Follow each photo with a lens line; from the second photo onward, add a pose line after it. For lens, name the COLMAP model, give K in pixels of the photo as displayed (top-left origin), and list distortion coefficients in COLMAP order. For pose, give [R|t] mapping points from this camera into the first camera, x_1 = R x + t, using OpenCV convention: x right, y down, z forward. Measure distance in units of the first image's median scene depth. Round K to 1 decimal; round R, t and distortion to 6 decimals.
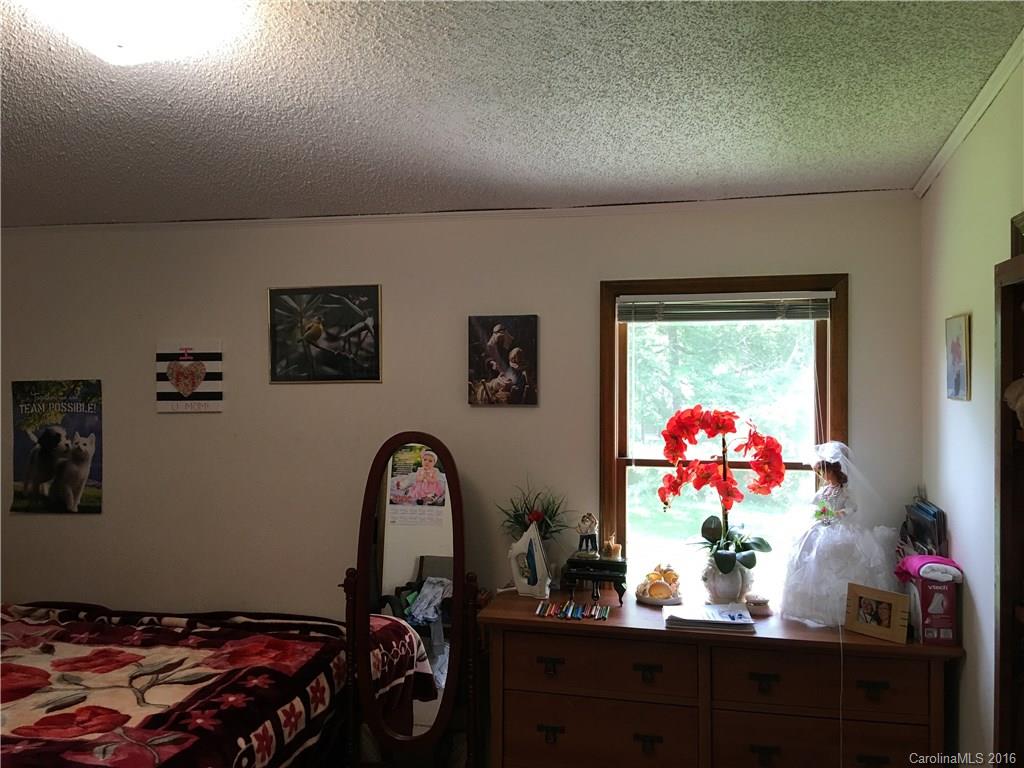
lens RADIAL K [[869.3, 0, 511.5], [0, 869.3, 378.2], [0, 0, 1]] dist [0.122301, -0.167275]
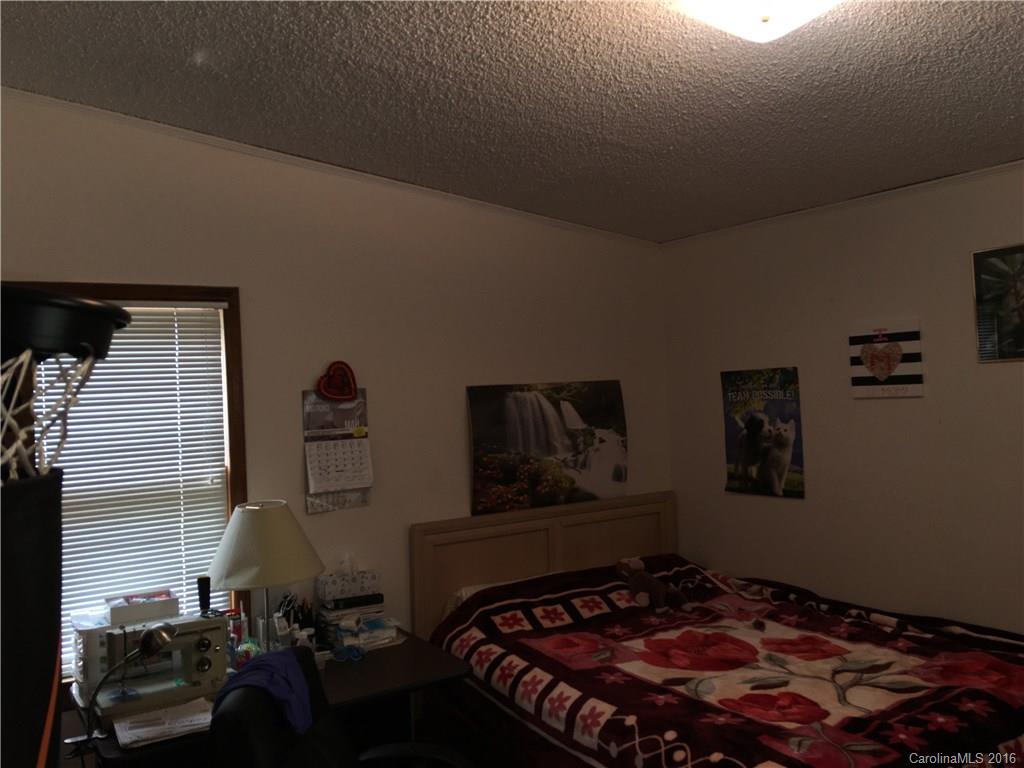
lens RADIAL K [[869.3, 0, 510.5], [0, 869.3, 377.6], [0, 0, 1]] dist [0.122301, -0.167275]
pose [[0.705390, -0.035051, -0.707953, 0.018582], [0.047507, 0.998869, -0.002119, 0.000871], [0.707226, -0.032138, 0.706257, 0.065879]]
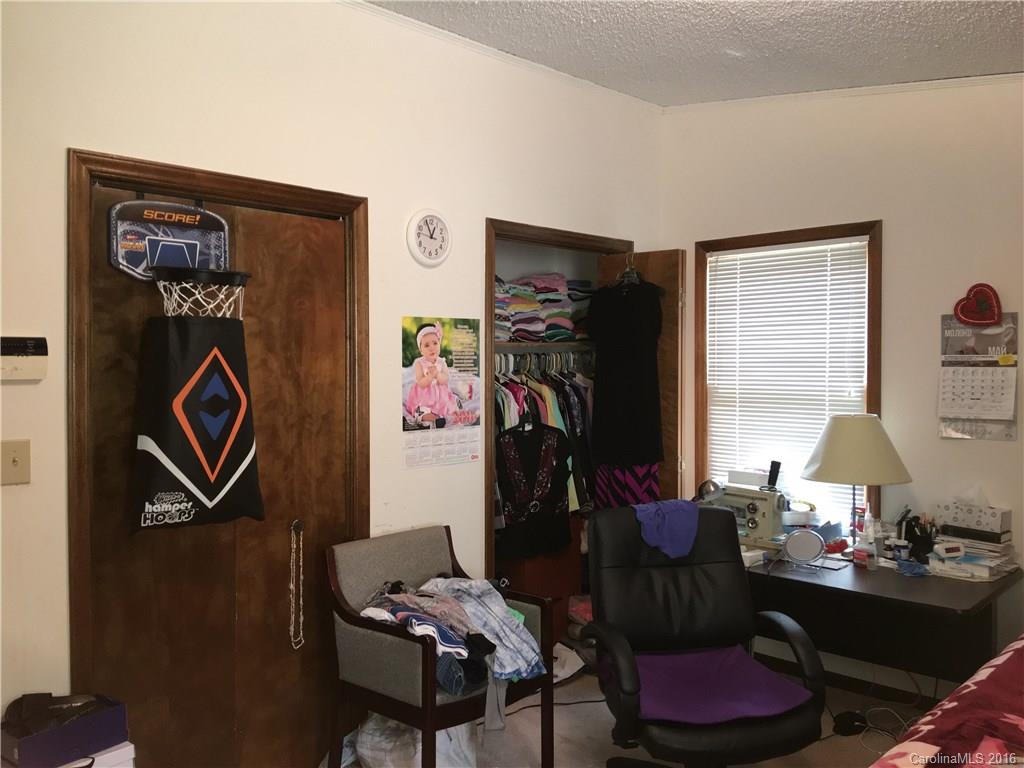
lens RADIAL K [[869.3, 0, 512.2], [0, 869.3, 380.6], [0, 0, 1]] dist [0.122301, -0.167275]
pose [[-0.522101, 0.014585, -0.852759, 0.284263], [0.004883, 0.999889, 0.014112, 0.064751], [0.852869, 0.003204, -0.522114, 0.758578]]
